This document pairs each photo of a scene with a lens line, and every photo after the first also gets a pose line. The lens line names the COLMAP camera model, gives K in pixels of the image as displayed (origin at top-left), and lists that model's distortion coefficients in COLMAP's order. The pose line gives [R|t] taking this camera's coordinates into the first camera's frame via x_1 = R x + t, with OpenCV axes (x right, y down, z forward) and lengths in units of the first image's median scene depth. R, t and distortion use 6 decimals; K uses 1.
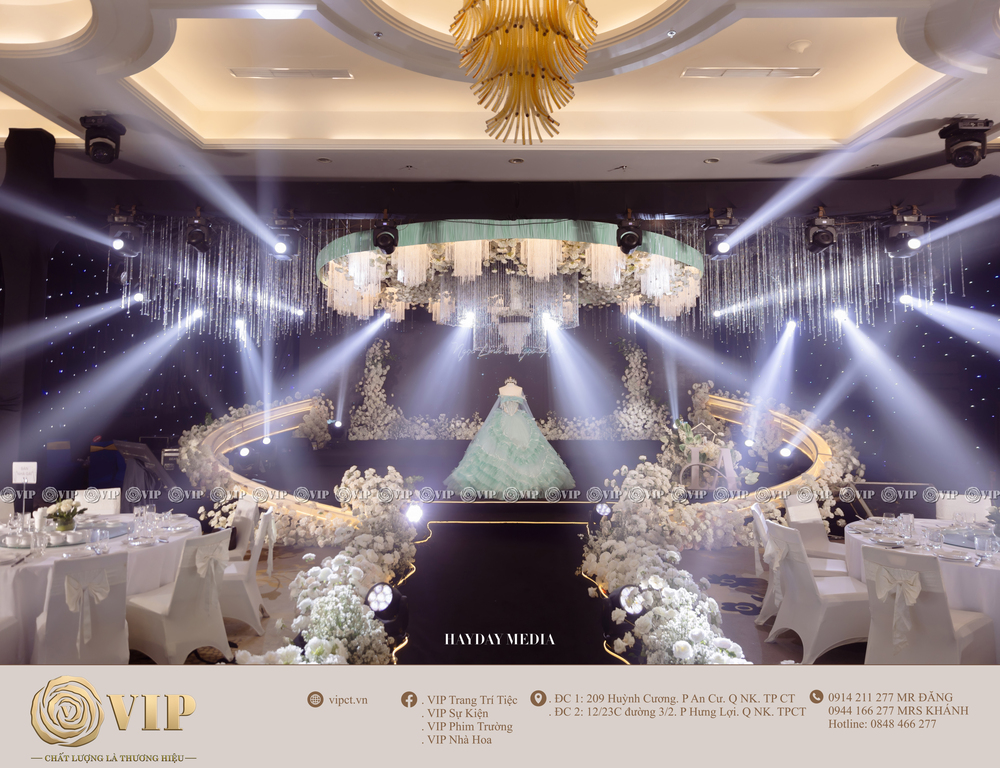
lens RADIAL K [[665.3, 0, 500.6], [0, 665.3, 333.2], [0, 0, 1]] dist [0.009495, -0.000542]
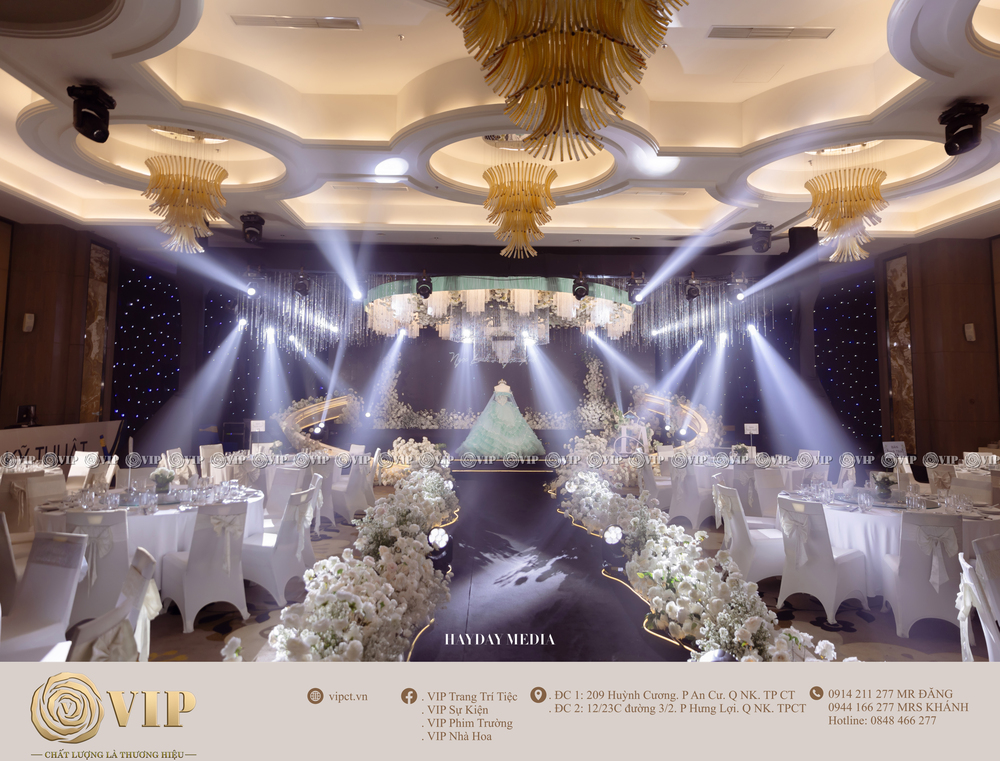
lens RADIAL K [[668.6, 0, 501.0], [0, 668.6, 331.1], [0, 0, 1]] dist [0.007166, 0.002048]
pose [[0.999215, 0.008247, 0.038748, -0.045978], [-0.007810, 0.999904, -0.011425, -0.023472], [-0.038838, 0.011113, 0.999184, -0.481462]]
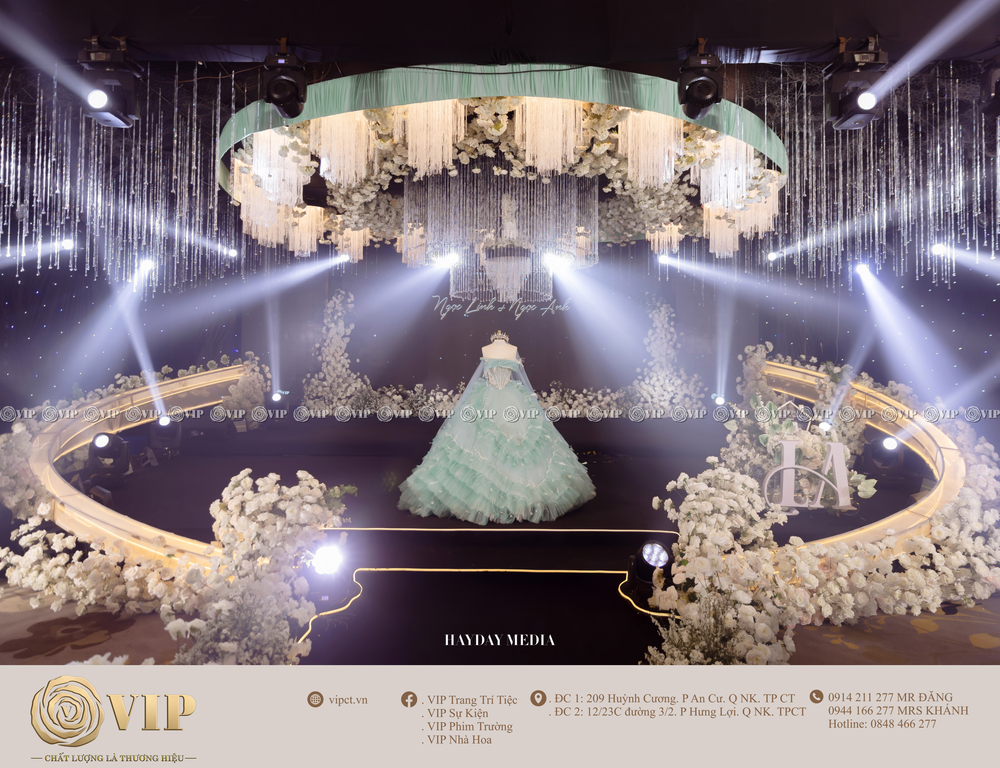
lens RADIAL K [[665.3, 0, 500.6], [0, 665.3, 333.2], [0, 0, 1]] dist [0.009495, -0.000542]
pose [[0.999990, 0.004313, 0.000953, 0.015579], [-0.004353, 0.998886, 0.046979, 0.037748], [-0.000749, -0.046983, 0.998895, 0.345297]]
